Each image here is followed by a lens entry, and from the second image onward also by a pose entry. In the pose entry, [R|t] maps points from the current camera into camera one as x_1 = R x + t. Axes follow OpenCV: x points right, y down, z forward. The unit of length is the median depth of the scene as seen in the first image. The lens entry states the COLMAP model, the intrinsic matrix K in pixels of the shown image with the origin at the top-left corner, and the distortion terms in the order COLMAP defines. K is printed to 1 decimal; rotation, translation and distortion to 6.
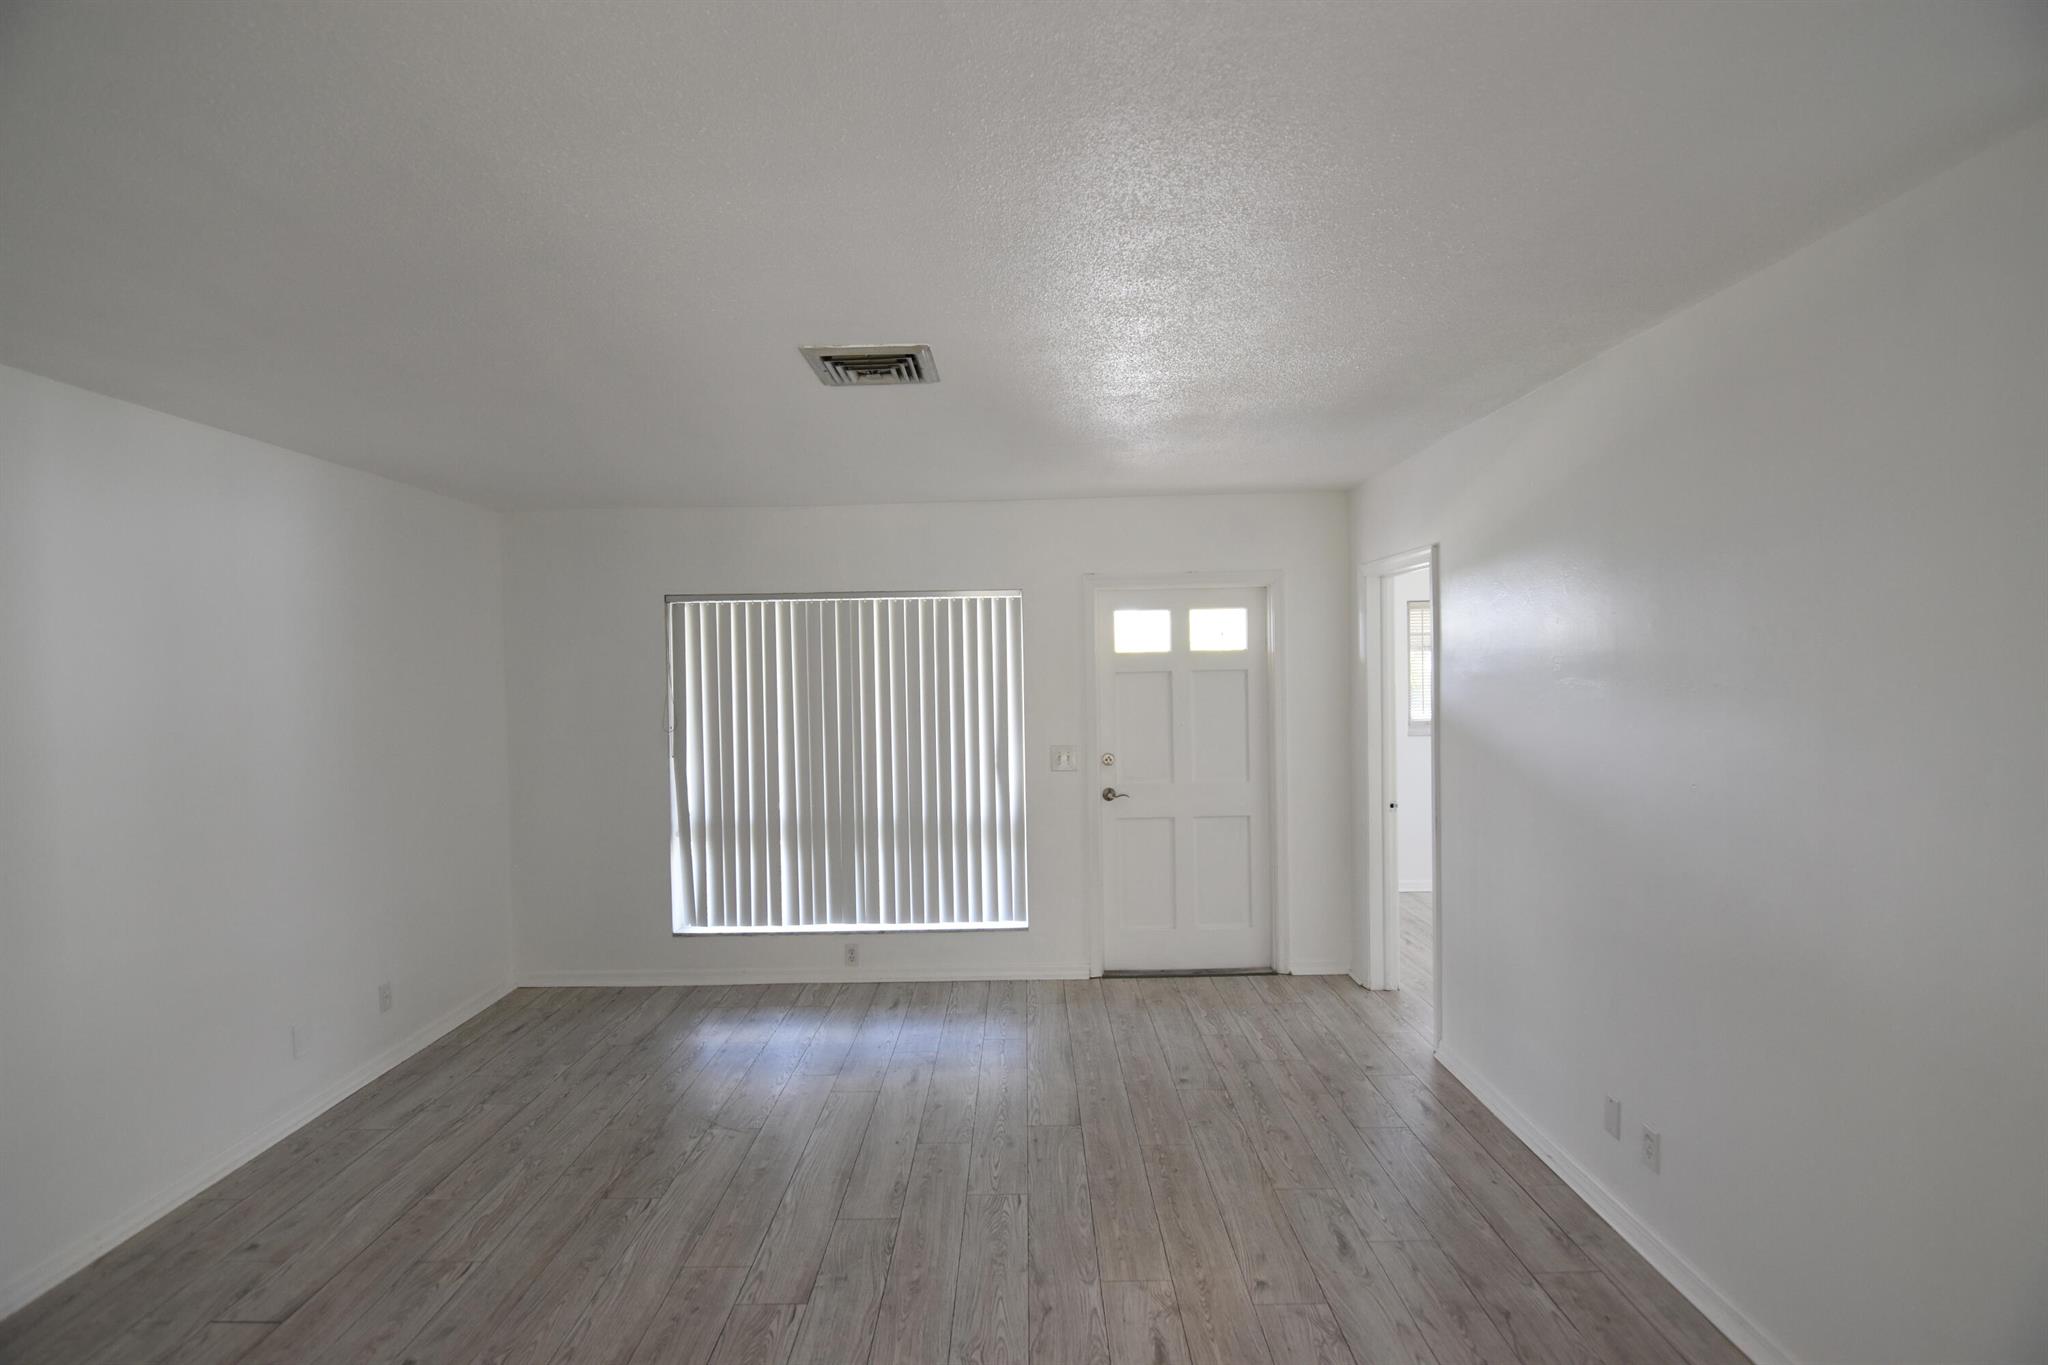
lens RADIAL K [[1000.2, 0, 1016.2], [0, 1000.2, 674.3], [0, 0, 1]] dist [-0.002748, -0.010907]
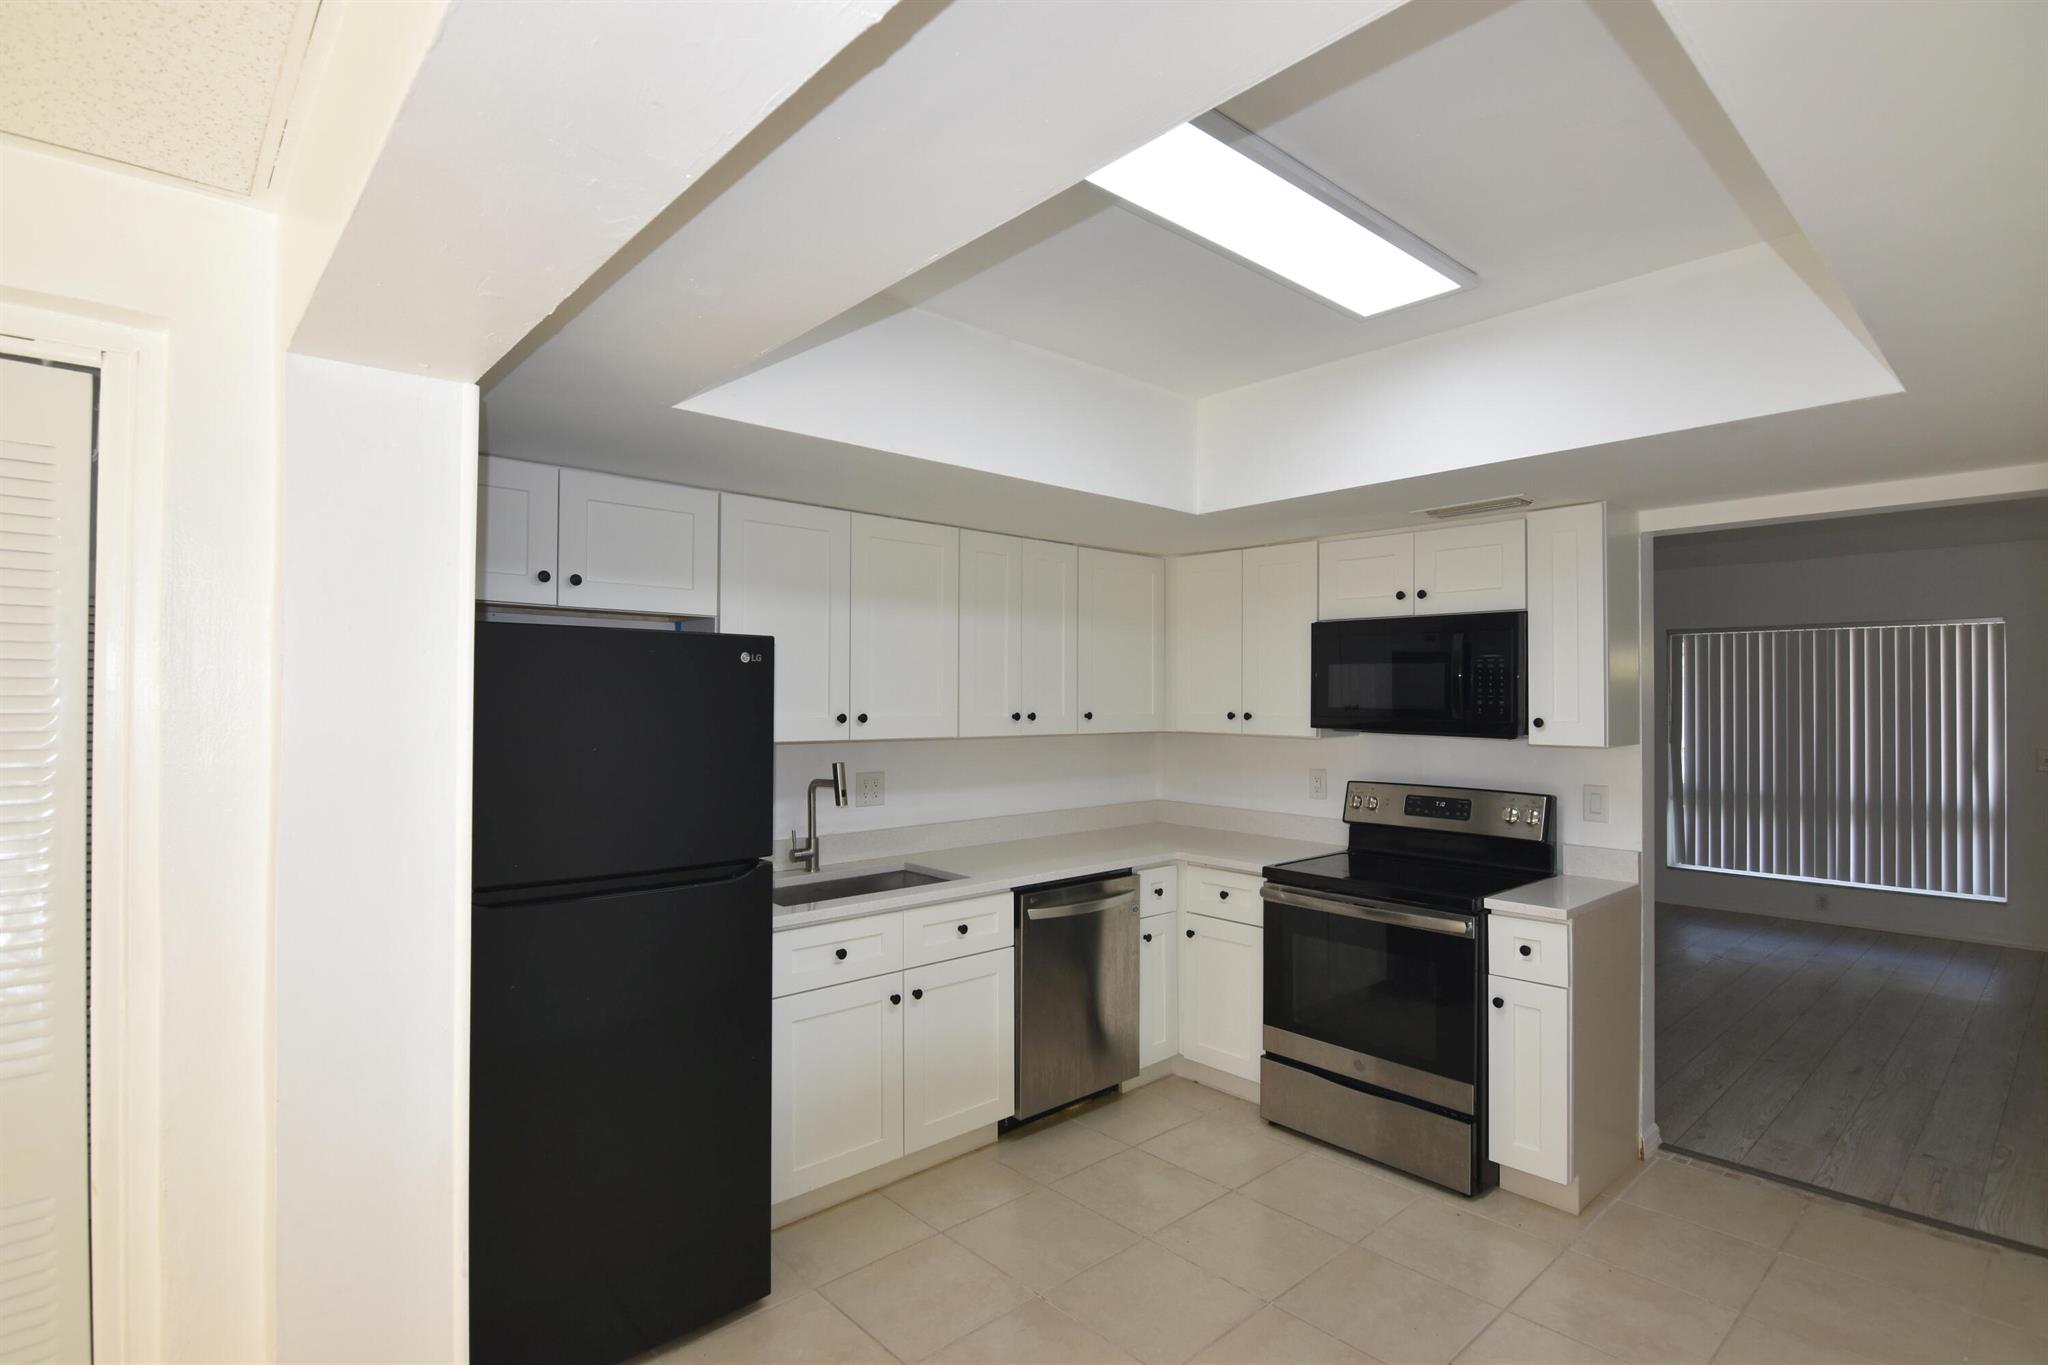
lens RADIAL K [[1000.2, 0, 1026.0], [0, 1000.2, 691.9], [0, 0, 1]] dist [-0.002748, -0.010907]
pose [[0.678985, 0.015120, -0.733997, 0.107037], [-0.024096, 0.999708, -0.001696, 0.048005], [0.733757, 0.018838, 0.679151, -0.896977]]
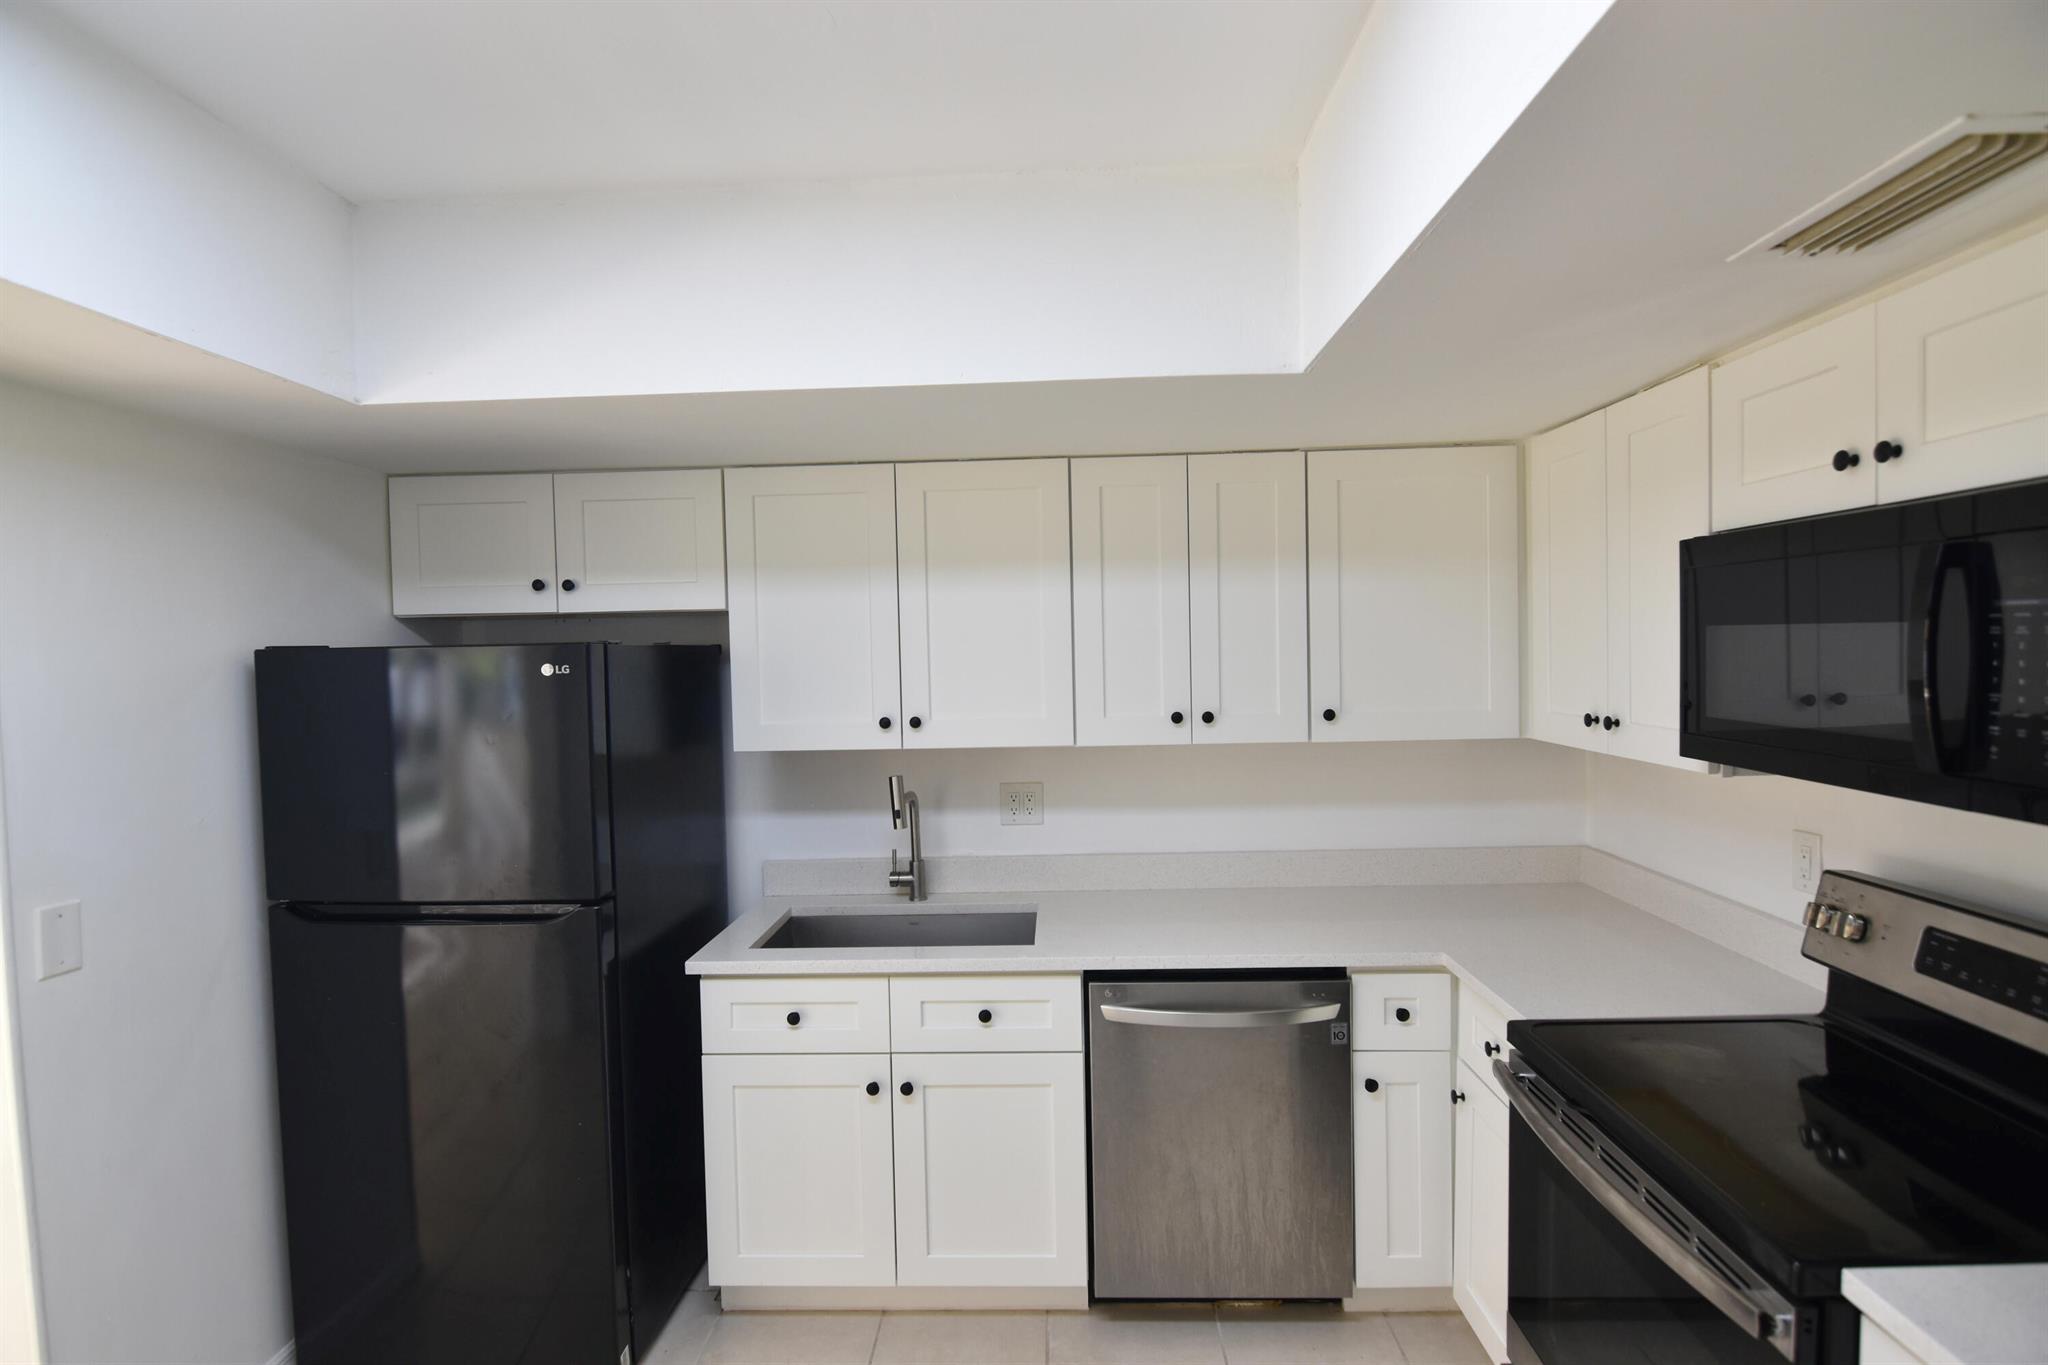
lens RADIAL K [[1000.2, 0, 1037.8], [0, 1000.2, 686.5], [0, 0, 1]] dist [-0.002748, -0.010907]
pose [[-0.030984, 0.055908, -0.997955, 0.060102], [0.011121, 0.998392, 0.055587, 0.010762], [0.999458, -0.009376, -0.031556, -0.308372]]
